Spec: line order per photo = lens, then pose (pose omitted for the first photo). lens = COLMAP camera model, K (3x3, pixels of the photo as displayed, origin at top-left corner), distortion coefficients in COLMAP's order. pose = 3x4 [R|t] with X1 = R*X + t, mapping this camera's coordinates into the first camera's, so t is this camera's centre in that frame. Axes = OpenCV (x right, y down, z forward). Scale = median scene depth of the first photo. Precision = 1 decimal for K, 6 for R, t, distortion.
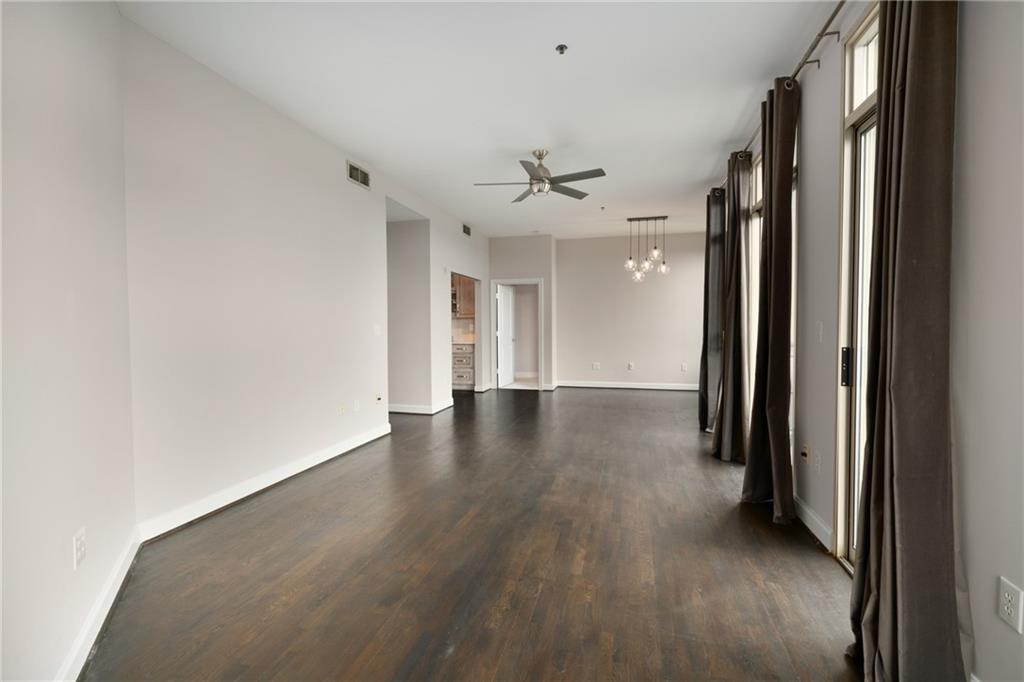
lens RADIAL K [[461.9, 0, 508.4], [0, 461.9, 302.3], [0, 0, 1]] dist [0.001541, 0.000360]
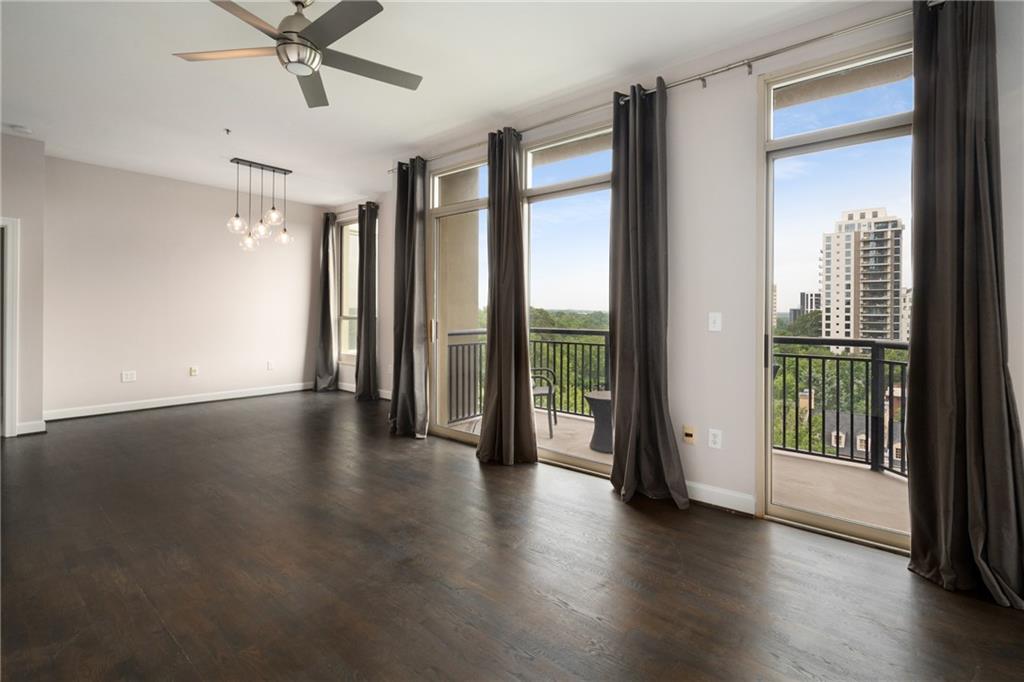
lens RADIAL K [[461.9, 0, 508.4], [0, 461.9, 302.3], [0, 0, 1]] dist [0.001541, 0.000360]
pose [[0.432263, 0.028665, 0.901292, -0.186044], [-0.054257, 0.998511, -0.005735, 0.016686], [-0.900114, -0.046423, 0.433175, 0.329620]]
